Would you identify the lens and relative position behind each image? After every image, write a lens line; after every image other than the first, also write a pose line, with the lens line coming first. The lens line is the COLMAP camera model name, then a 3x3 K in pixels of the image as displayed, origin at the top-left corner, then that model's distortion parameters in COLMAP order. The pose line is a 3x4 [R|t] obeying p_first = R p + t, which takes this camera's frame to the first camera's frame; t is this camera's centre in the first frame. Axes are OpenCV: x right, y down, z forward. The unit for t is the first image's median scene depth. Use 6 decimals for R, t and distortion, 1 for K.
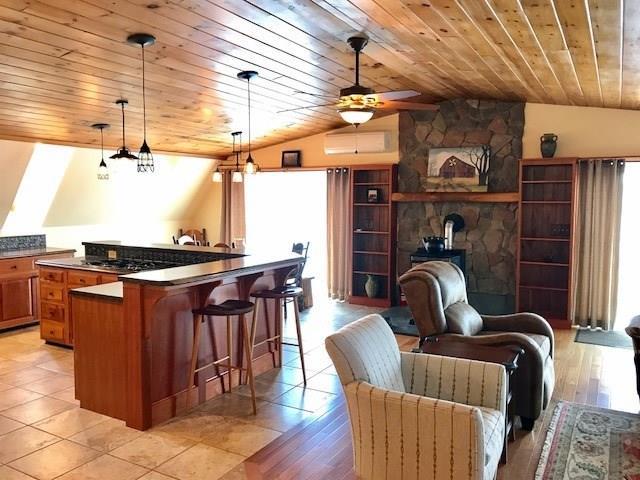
lens RADIAL K [[524.3, 0, 320.0], [0, 524.3, 240.0], [0, 0, 1]] dist [0.087583, -0.217283]
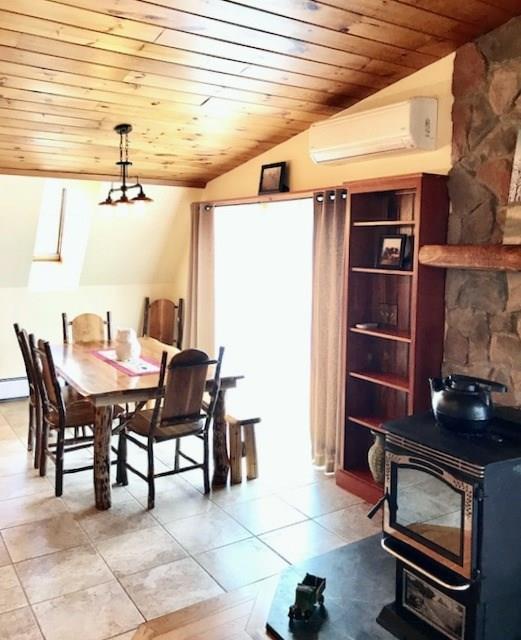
lens RADIAL K [[589.2, 0, 260.6], [0, 589.2, 284.4], [0, 0, 1]] dist [0.015354, 0.013301]
pose [[0.881603, 0.042778, -0.470050, 0.251611], [-0.050886, 0.998694, -0.004549, -0.052120], [0.469241, 0.027929, 0.882628, 0.550393]]
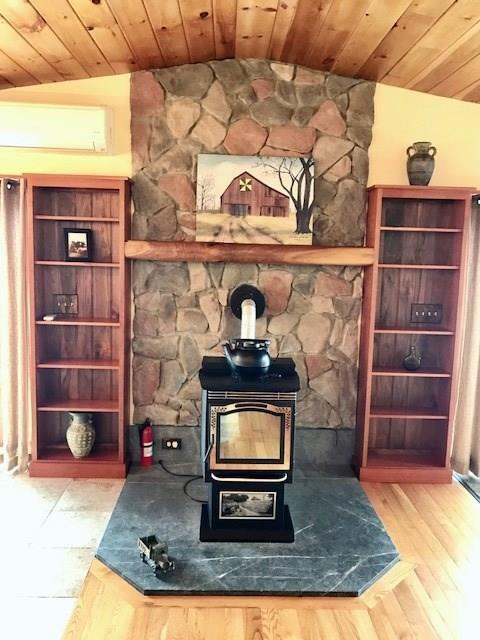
lens RADIAL K [[524.3, 0, 241.1], [0, 524.3, 315.1], [0, 0, 1]] dist [0.087583, -0.217283]
pose [[0.858078, -0.041587, 0.511833, -0.019355], [0.015302, 0.998343, 0.055464, -0.048511], [-0.513292, -0.039760, 0.857293, 0.551492]]
